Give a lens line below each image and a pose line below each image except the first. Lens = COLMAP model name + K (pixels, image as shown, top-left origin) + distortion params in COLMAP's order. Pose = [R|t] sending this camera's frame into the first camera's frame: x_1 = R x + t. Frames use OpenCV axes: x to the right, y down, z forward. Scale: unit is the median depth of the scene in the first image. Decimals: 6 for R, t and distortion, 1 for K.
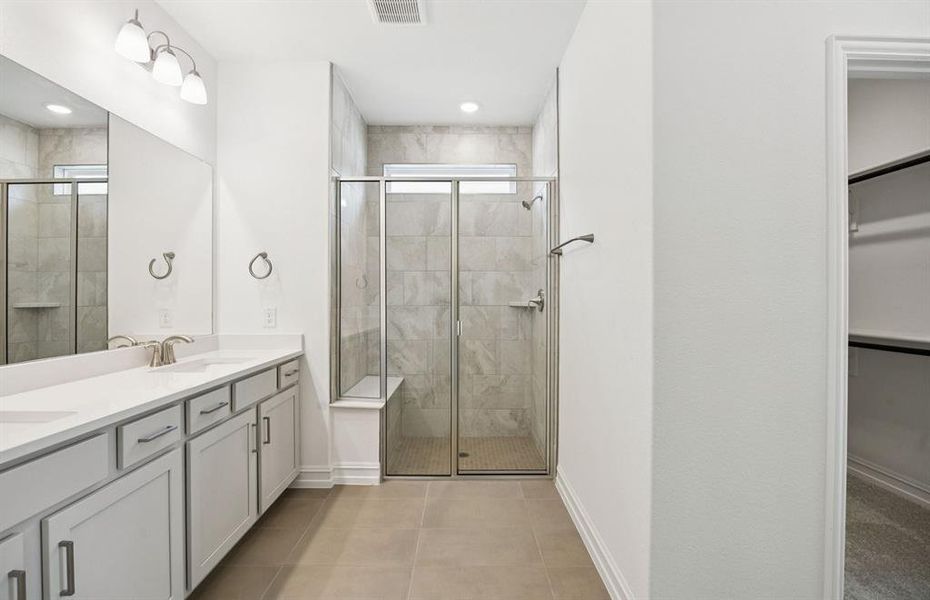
lens RADIAL K [[409.4, 0, 443.9], [0, 409.4, 301.4], [0, 0, 1]] dist [-0.008927, -0.000123]
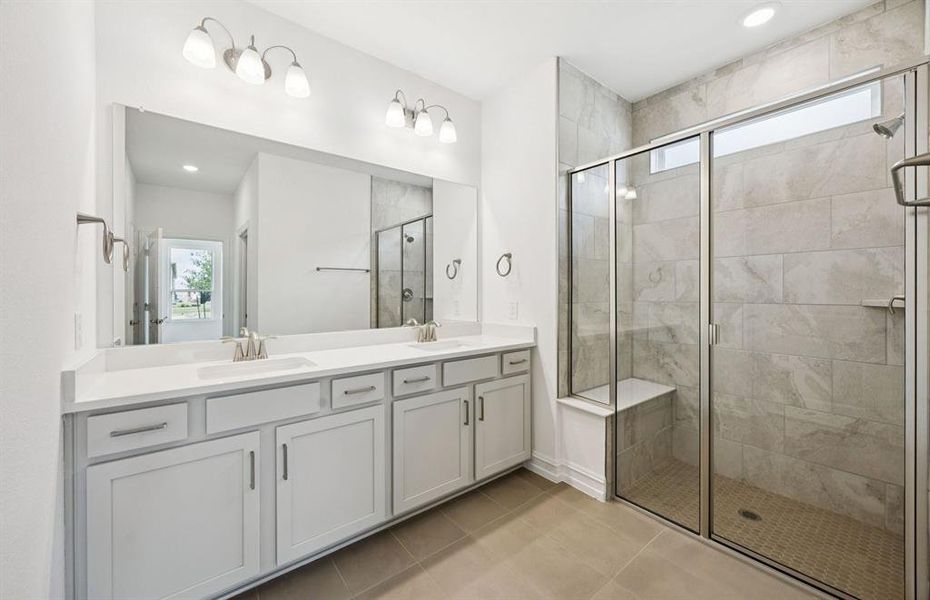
lens RADIAL K [[352.9, 0, 448.0], [0, 352.9, 293.6], [0, 0, 1]] dist [0.000306, -0.000457]
pose [[0.630290, 0.003217, -0.776353, 0.222864], [-0.005713, 0.999984, -0.000495, -0.004616], [0.776338, 0.004748, 0.630298, 0.245663]]
